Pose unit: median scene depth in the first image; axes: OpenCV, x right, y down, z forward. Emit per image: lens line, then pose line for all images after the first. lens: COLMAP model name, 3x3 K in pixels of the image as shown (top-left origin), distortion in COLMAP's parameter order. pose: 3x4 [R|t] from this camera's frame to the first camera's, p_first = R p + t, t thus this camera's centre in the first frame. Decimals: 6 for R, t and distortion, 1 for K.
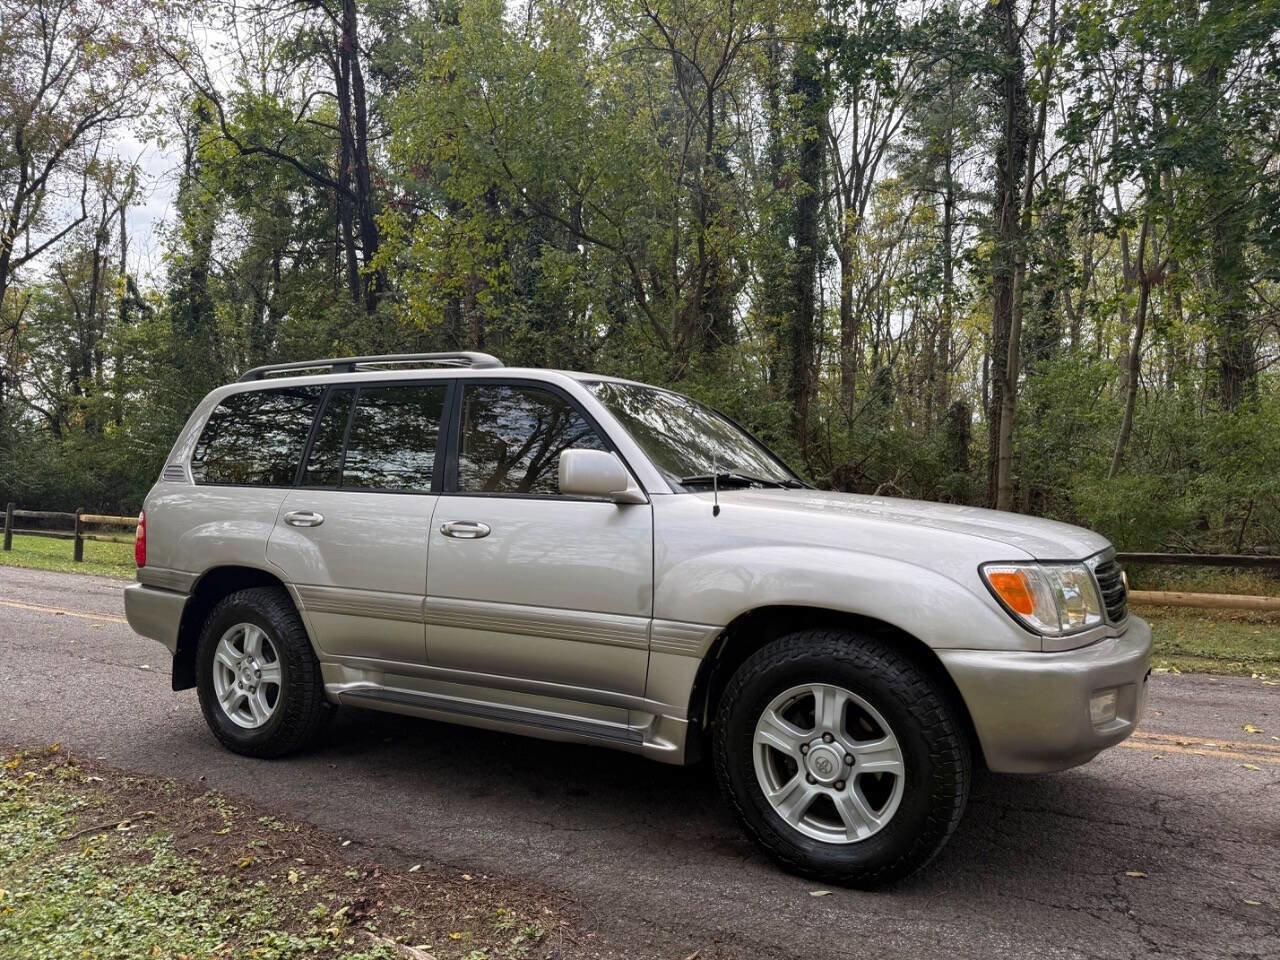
lens RADIAL K [[907.3, 0, 640.0], [0, 907.3, 480.0], [0, 0, 1]] dist [0.030835, -0.036086]
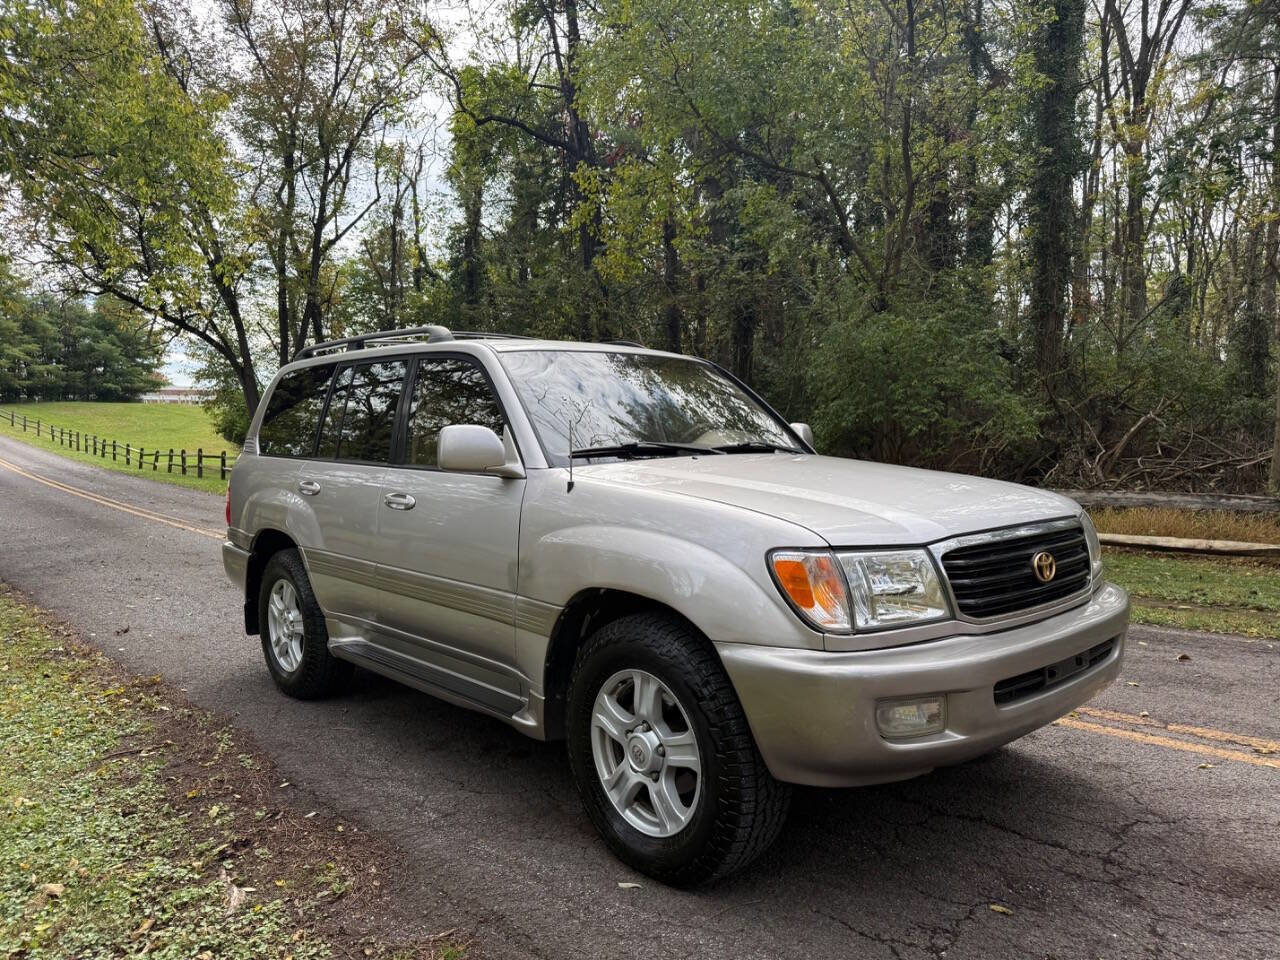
lens RADIAL K [[907.3, 0, 640.0], [0, 907.3, 480.0], [0, 0, 1]] dist [0.030835, -0.036086]
pose [[0.951682, -0.010297, -0.306911, 0.396939], [0.031393, 0.997464, 0.063882, -0.027553], [0.305475, -0.070430, 0.949592, 0.092401]]
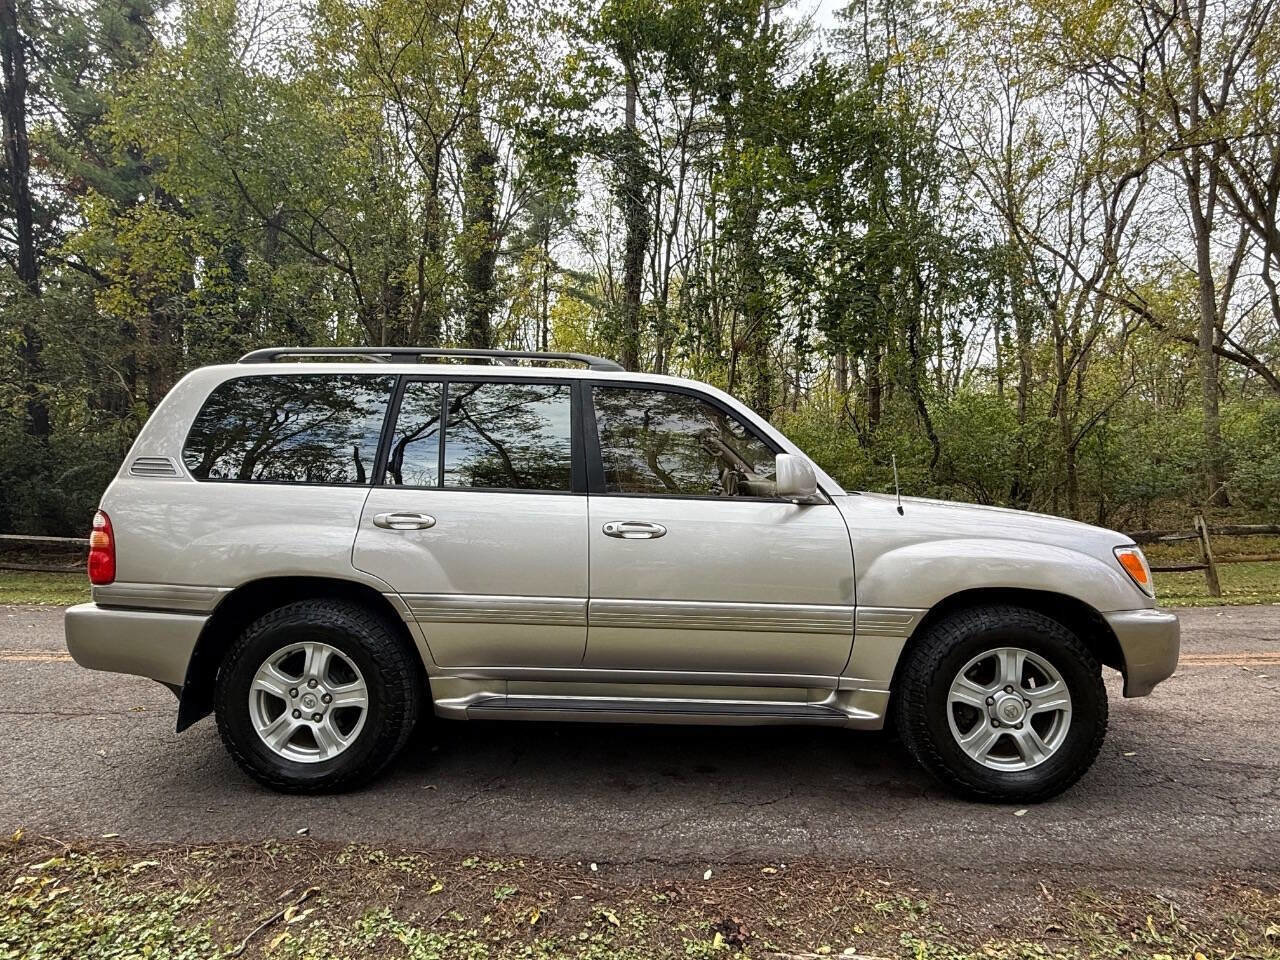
lens RADIAL K [[709.9, 0, 634.0], [0, 709.9, 500.4], [0, 0, 1]] dist [-0.000753, 0.000831]
pose [[0.874997, -0.000199, 0.484127, -0.581570], [-0.012633, 0.999650, 0.023243, 0.004047], [-0.483963, -0.026453, 0.874689, 0.320614]]
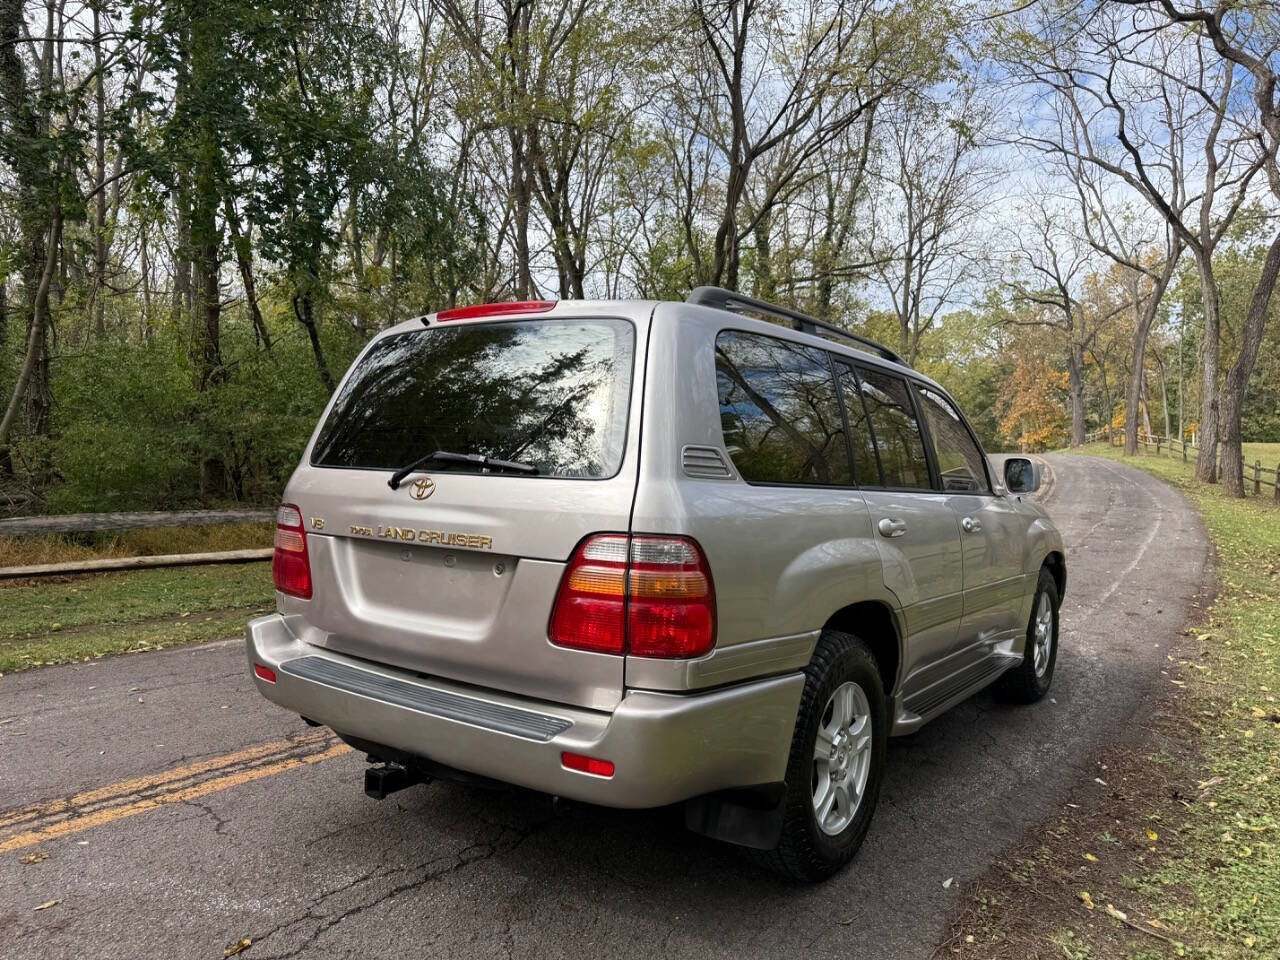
lens RADIAL K [[907.3, 0, 640.0], [0, 907.3, 480.0], [0, 0, 1]] dist [0.030835, -0.036086]
pose [[0.099959, -0.025276, 0.994670, -1.357968], [-0.046557, 0.998464, 0.030051, -0.013666], [-0.993902, -0.049313, 0.098629, 1.311186]]
